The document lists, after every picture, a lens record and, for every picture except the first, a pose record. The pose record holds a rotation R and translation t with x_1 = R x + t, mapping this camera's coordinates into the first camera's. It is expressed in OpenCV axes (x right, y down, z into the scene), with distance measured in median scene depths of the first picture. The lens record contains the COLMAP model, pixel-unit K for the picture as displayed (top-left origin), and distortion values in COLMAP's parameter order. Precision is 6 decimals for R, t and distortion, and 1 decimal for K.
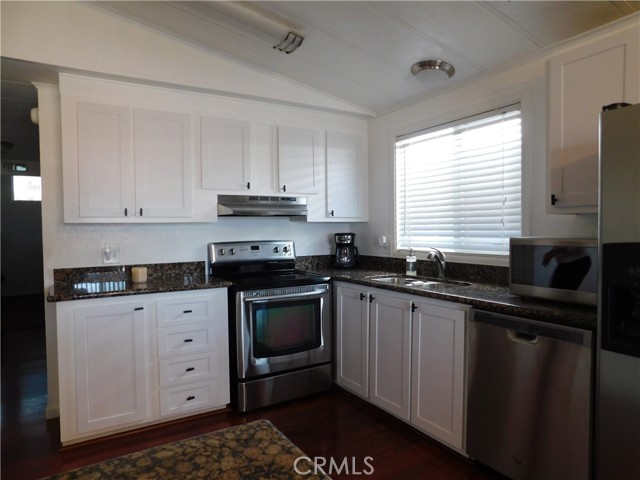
lens RADIAL K [[423.2, 0, 320.0], [0, 423.2, 240.0], [0, 0, 1]] dist [-0.081353, 0.062564]
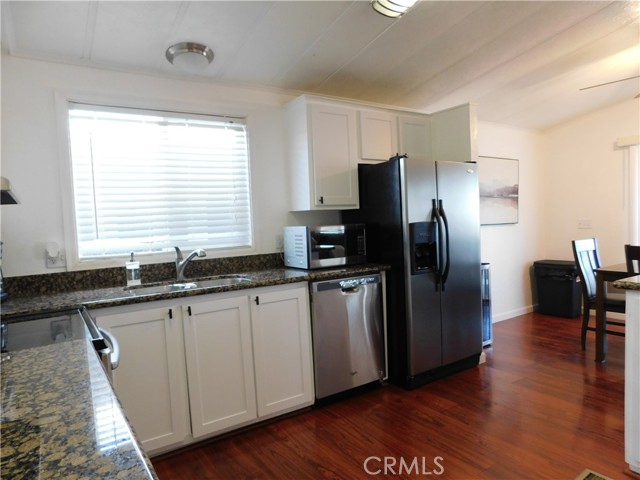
lens RADIAL K [[423.2, 0, 320.0], [0, 423.2, 240.0], [0, 0, 1]] dist [-0.081353, 0.062564]
pose [[-0.045328, -0.032232, 0.998452, -0.603297], [0.071480, 0.996813, 0.035424, -0.005832], [-0.996412, 0.072975, -0.042879, 0.687572]]
